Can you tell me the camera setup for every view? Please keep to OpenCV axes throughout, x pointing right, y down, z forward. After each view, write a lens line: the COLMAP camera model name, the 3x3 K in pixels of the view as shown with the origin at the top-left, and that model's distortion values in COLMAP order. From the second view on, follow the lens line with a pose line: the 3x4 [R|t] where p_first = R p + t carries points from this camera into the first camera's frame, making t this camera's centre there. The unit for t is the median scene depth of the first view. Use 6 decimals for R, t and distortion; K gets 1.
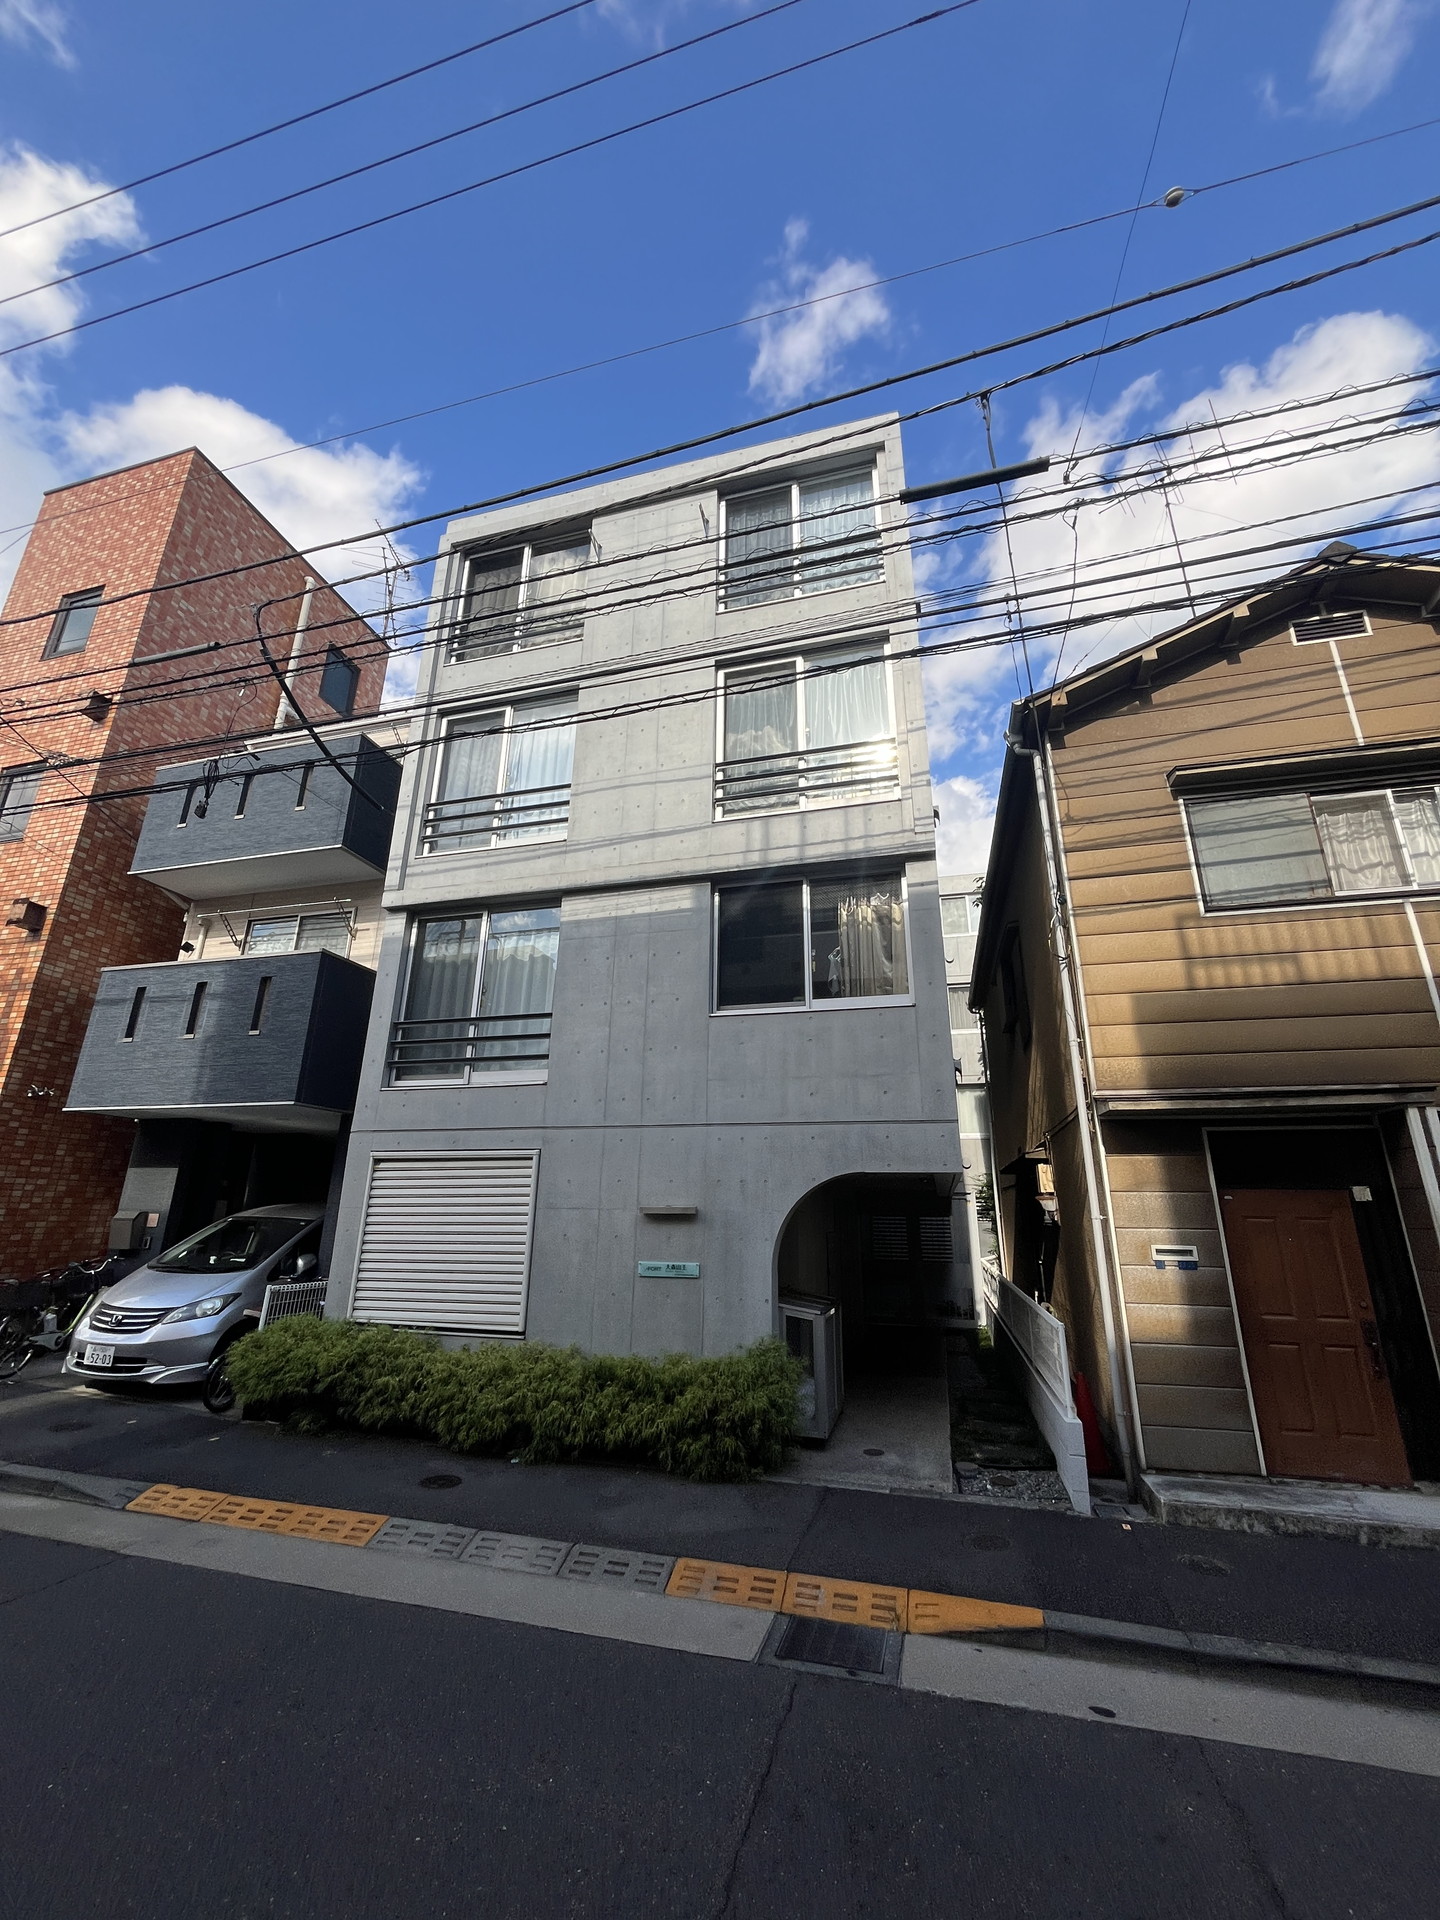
lens RADIAL K [[778.1, 0, 718.9], [0, 778.1, 962.2], [0, 0, 1]] dist [-0.001467, -0.000021]
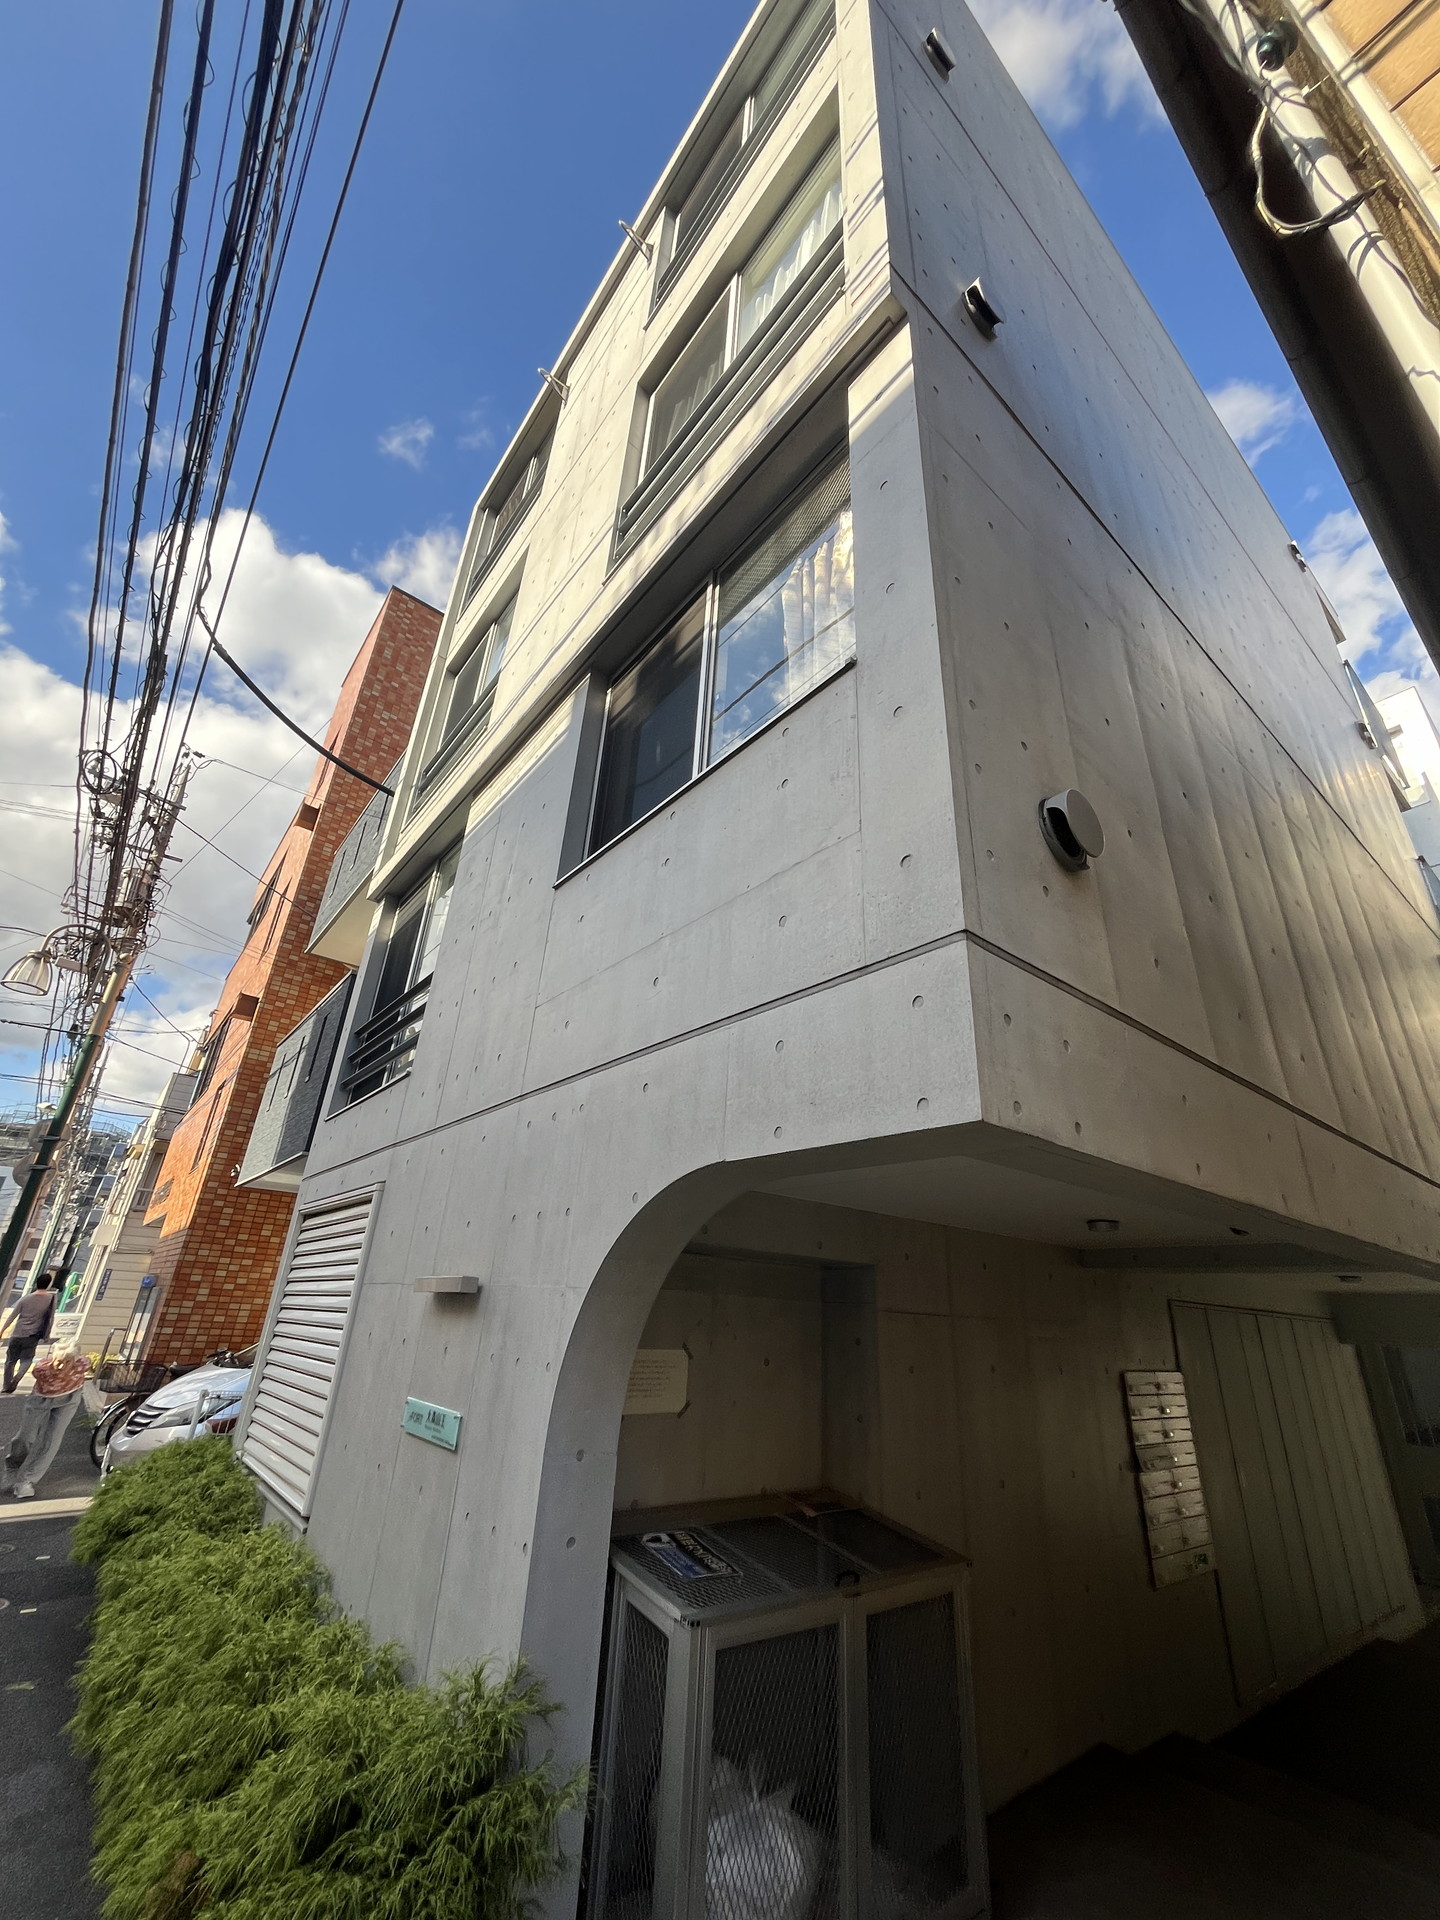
lens RADIAL K [[778.1, 0, 716.4], [0, 778.1, 960.6], [0, 0, 1]] dist [-0.001467, -0.000021]
pose [[0.809935, -0.217433, -0.544728, 0.334315], [0.143089, 0.973935, -0.176001, 0.216675], [0.568798, 0.064605, 0.819936, 0.644603]]
